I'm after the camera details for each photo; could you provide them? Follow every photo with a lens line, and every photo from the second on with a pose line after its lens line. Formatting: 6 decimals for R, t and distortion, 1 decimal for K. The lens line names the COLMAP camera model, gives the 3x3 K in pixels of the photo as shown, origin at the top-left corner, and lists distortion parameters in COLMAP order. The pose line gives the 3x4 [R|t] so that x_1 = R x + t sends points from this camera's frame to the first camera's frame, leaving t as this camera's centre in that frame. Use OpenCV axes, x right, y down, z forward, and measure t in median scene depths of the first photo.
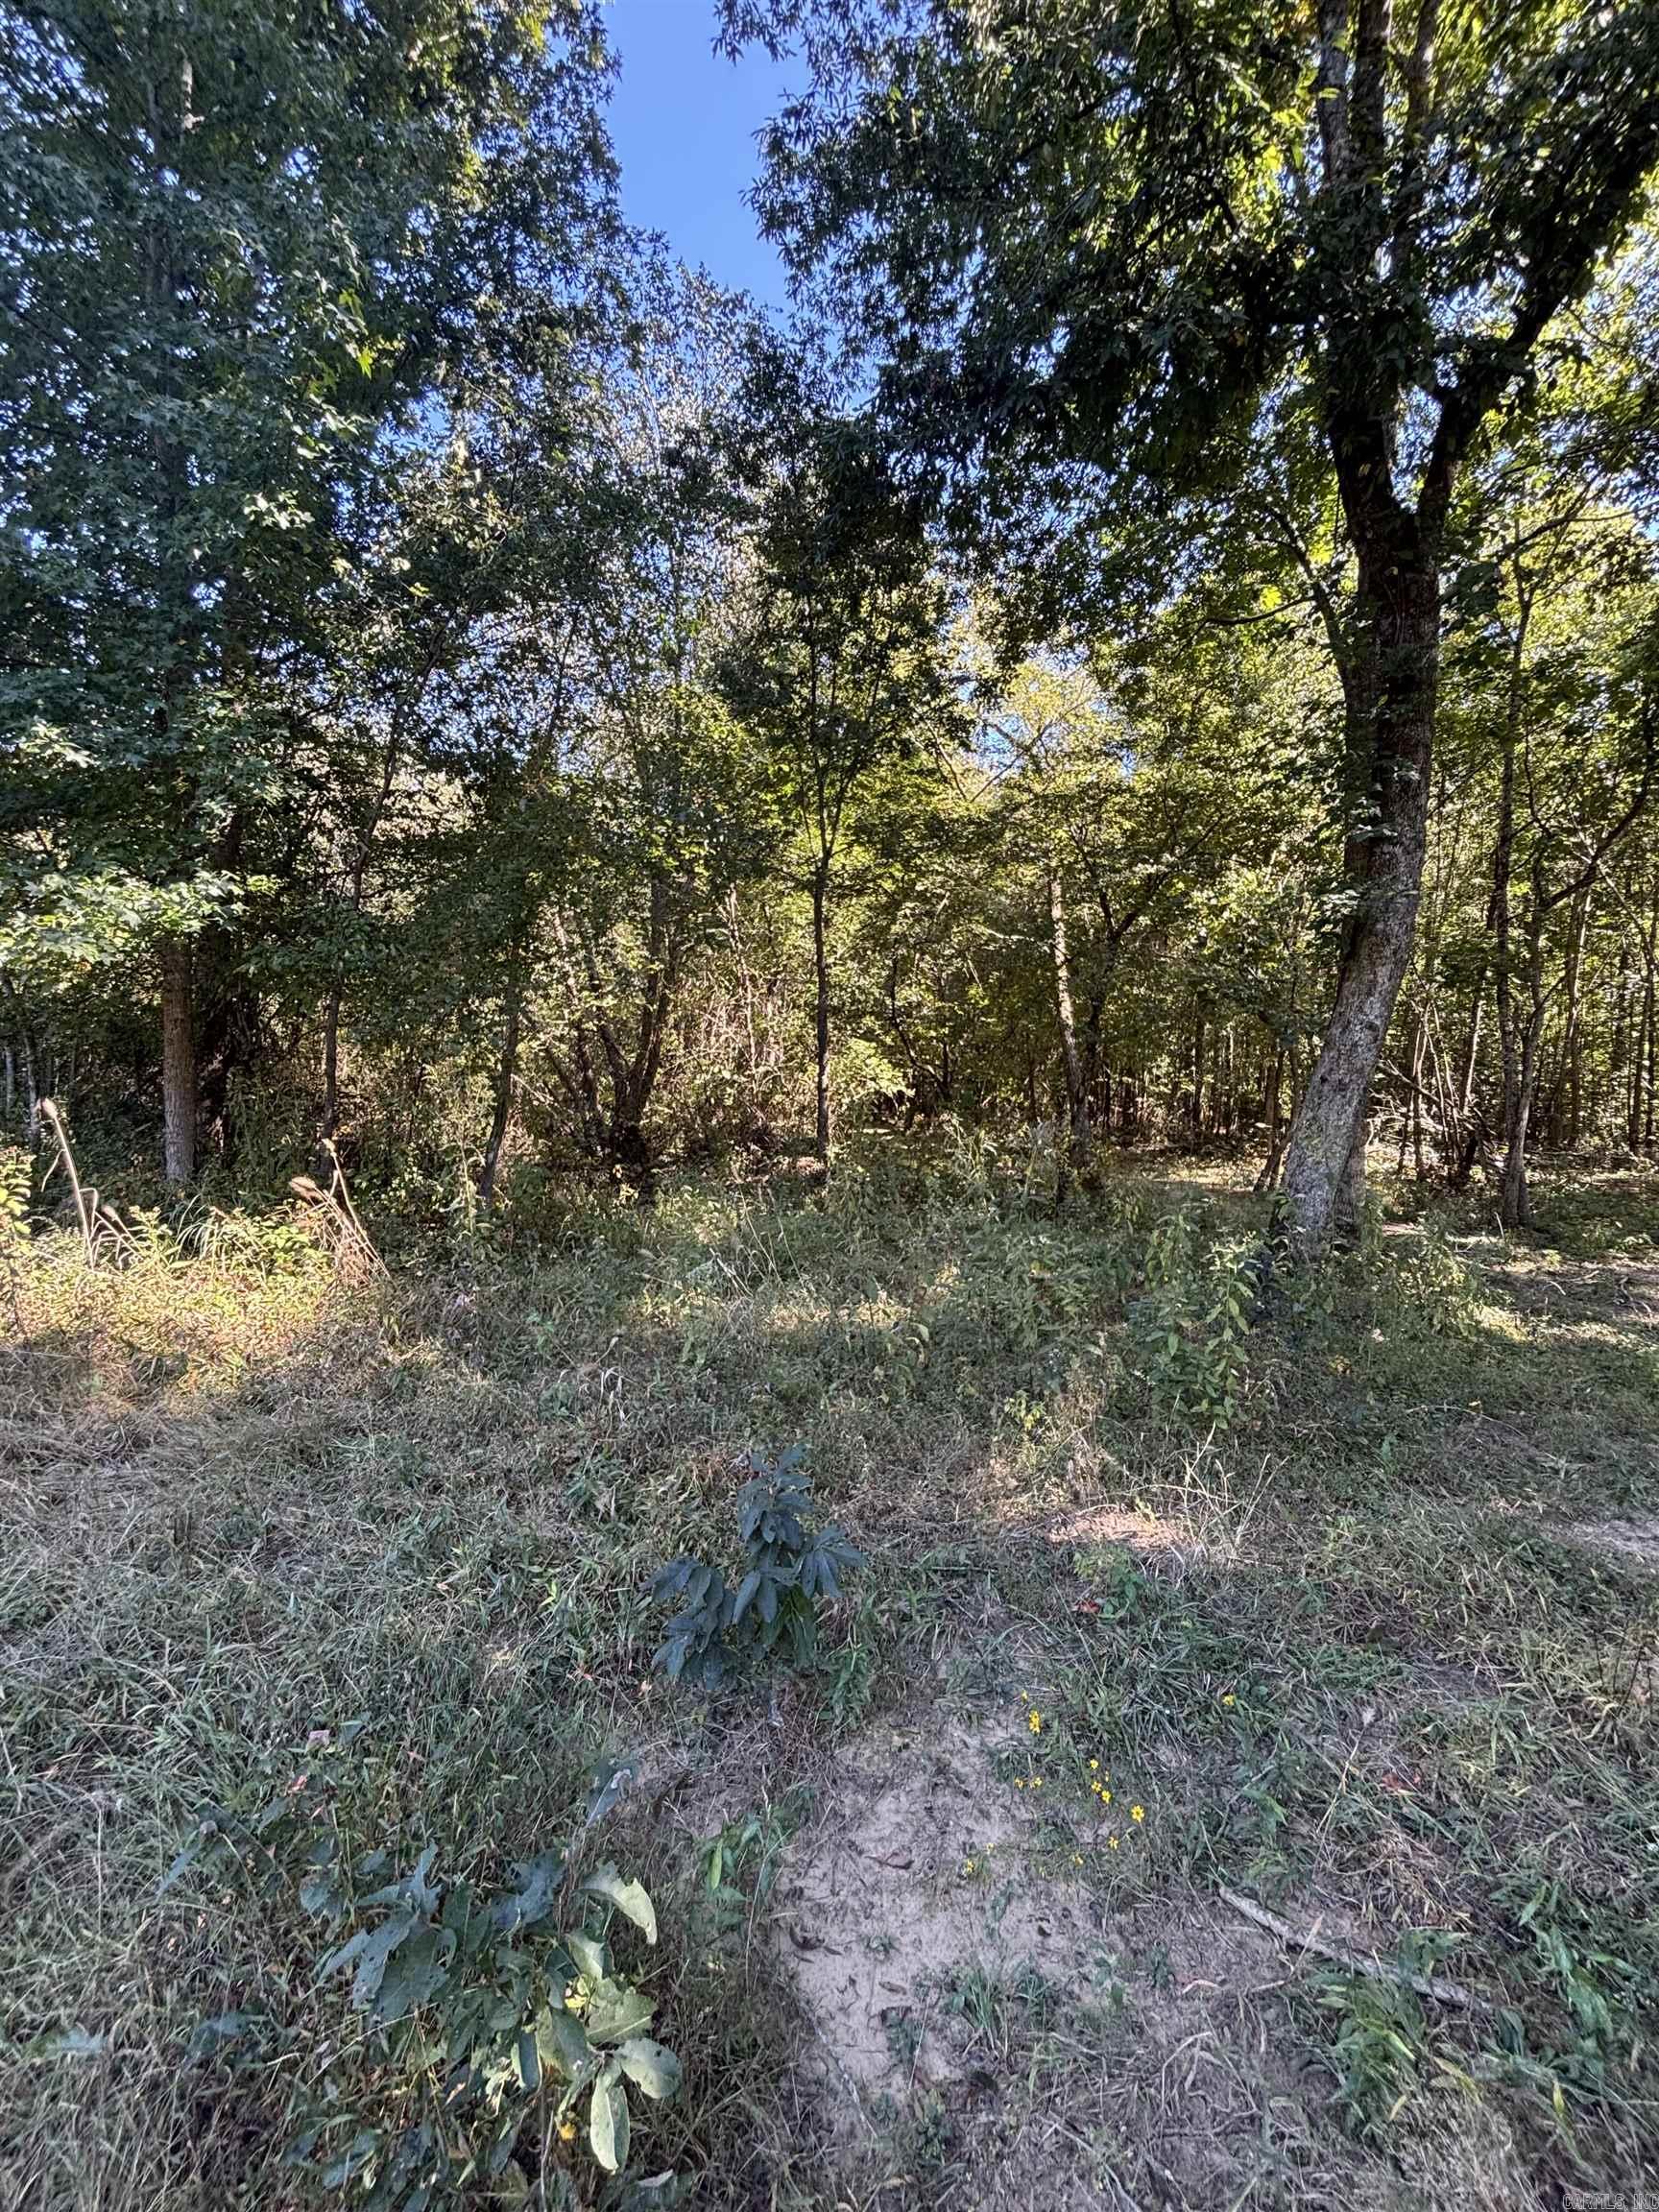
lens RADIAL K [[886.9, 0, 839.8], [0, 886.9, 1109.6], [0, 0, 1]] dist [0.001388, 0.000272]
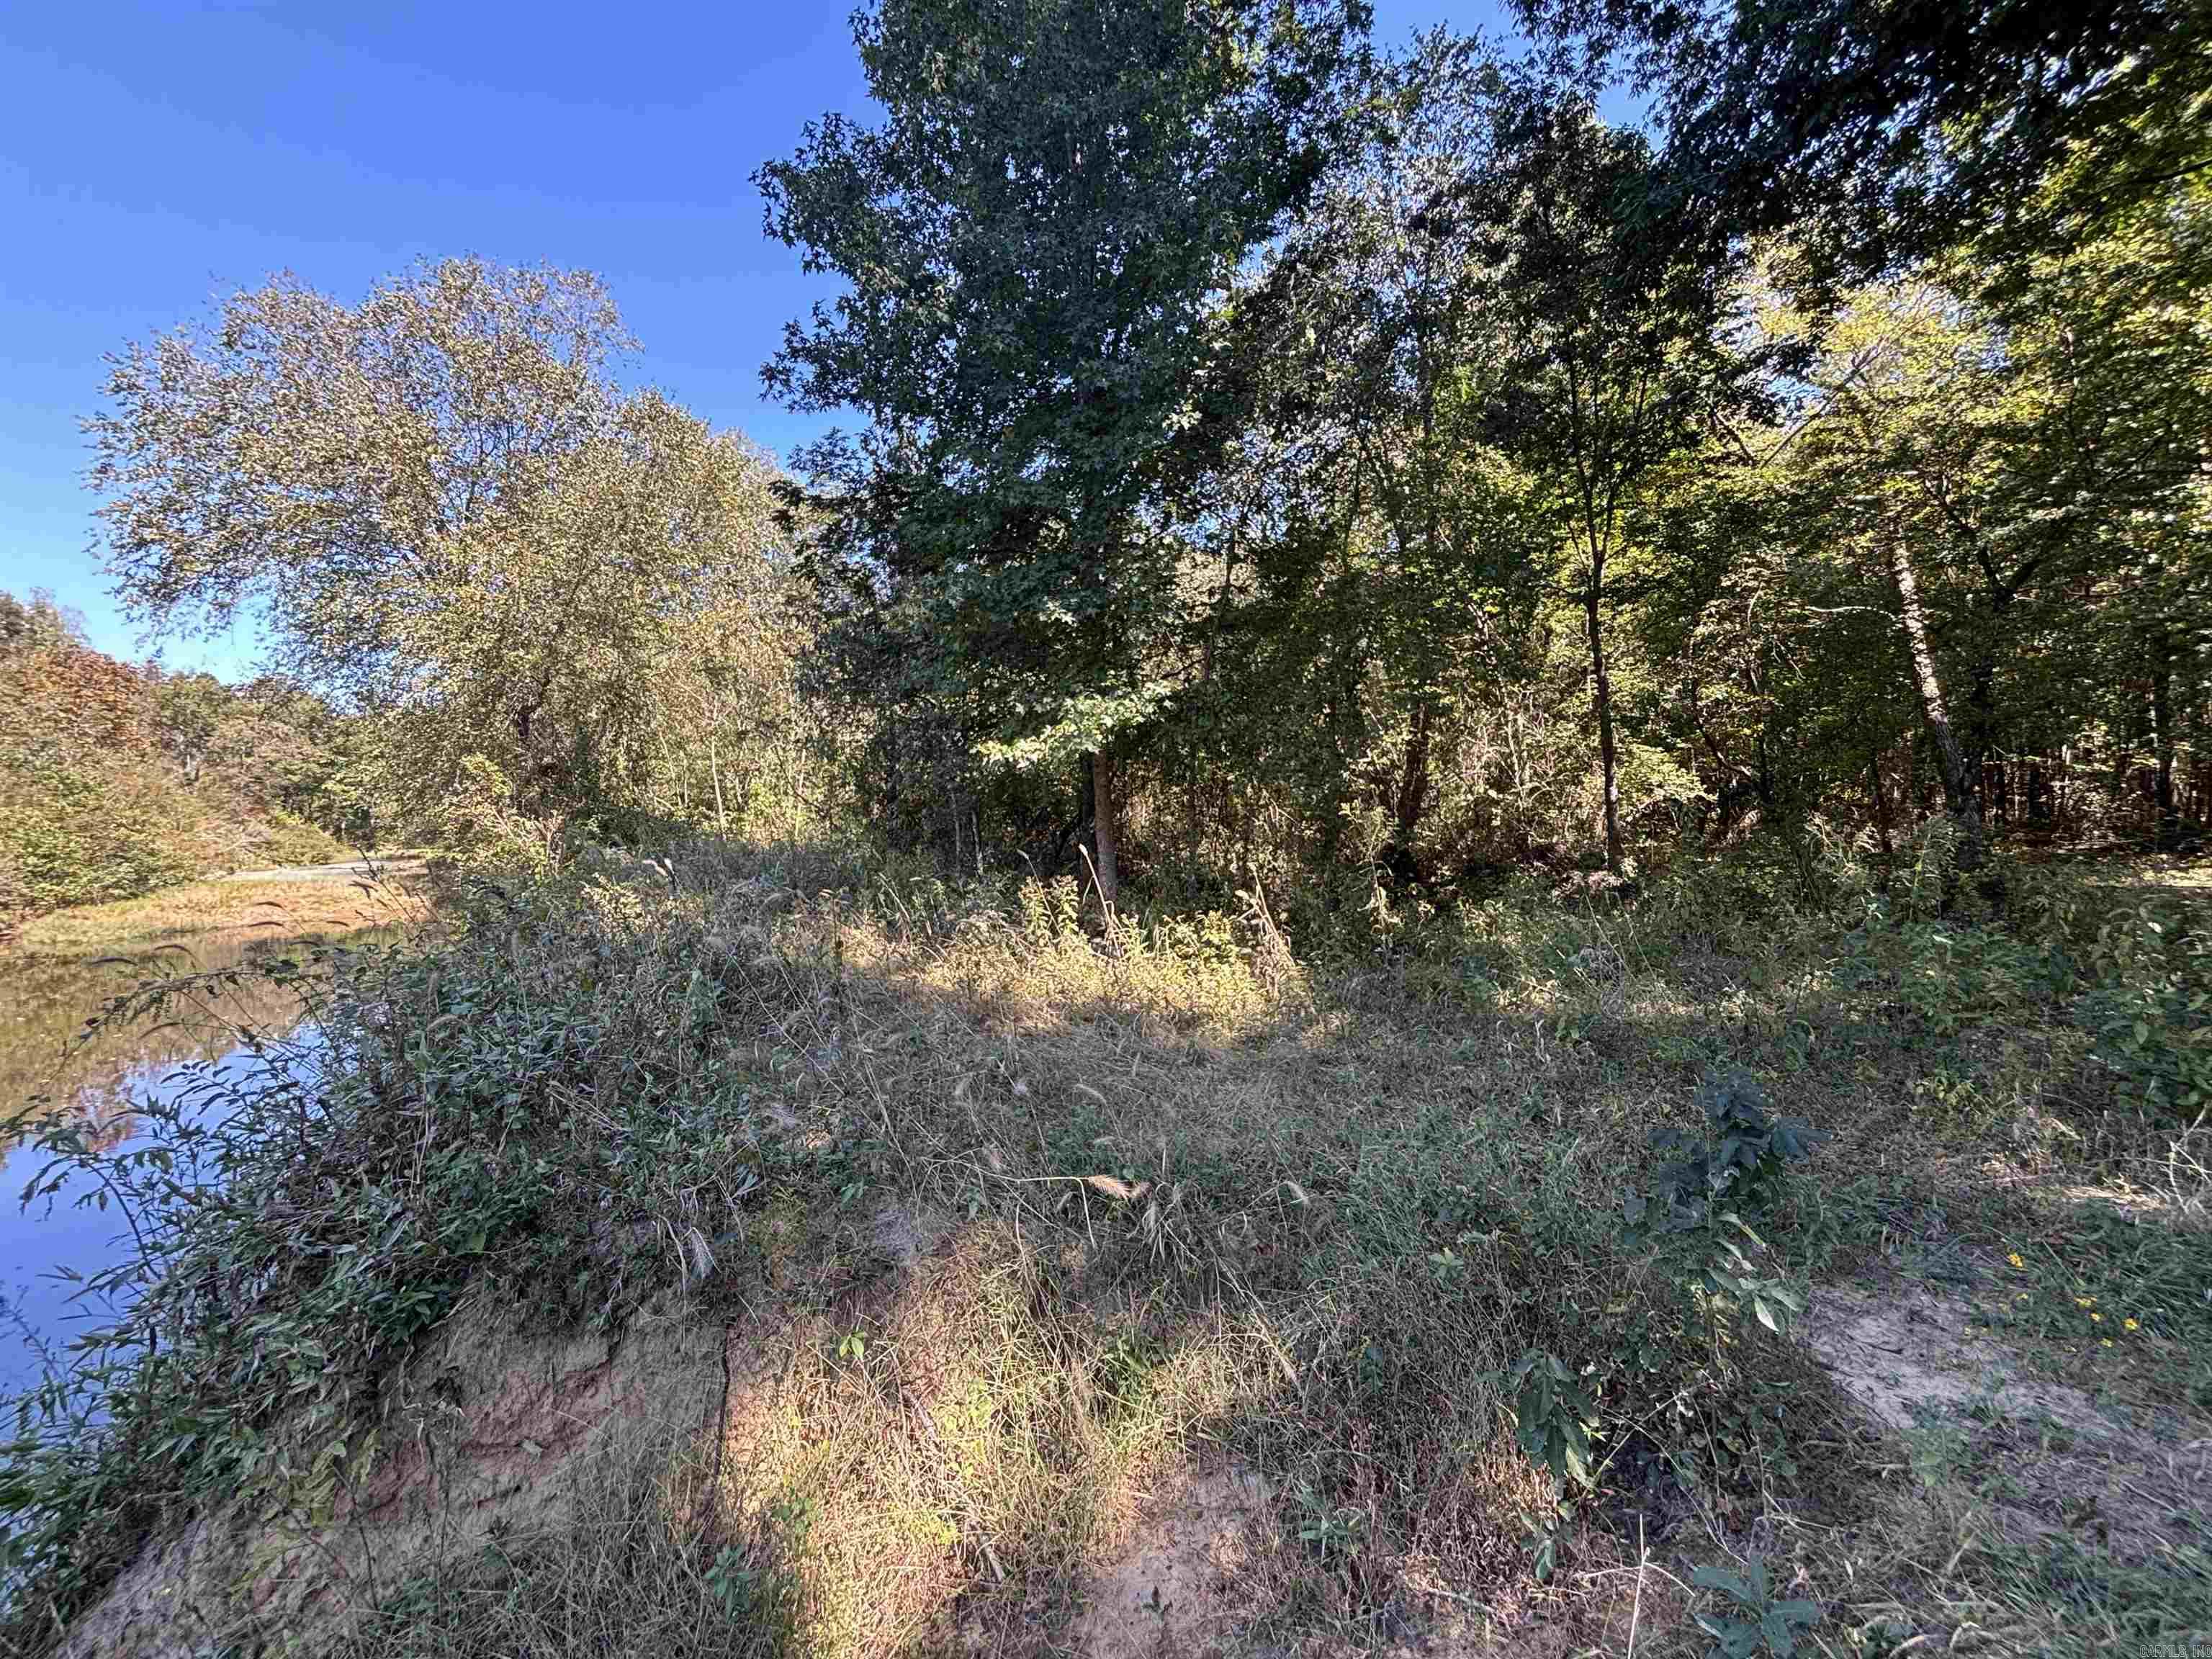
lens RADIAL K [[886.9, 0, 1113.3], [0, 886.9, 826.3], [0, 0, 1]] dist [0.001388, 0.000272]
pose [[0.880933, -0.063354, -0.468982, -0.047377], [0.057168, 0.997988, -0.027432, 0.000113], [0.469776, -0.002646, 0.882782, -0.125529]]
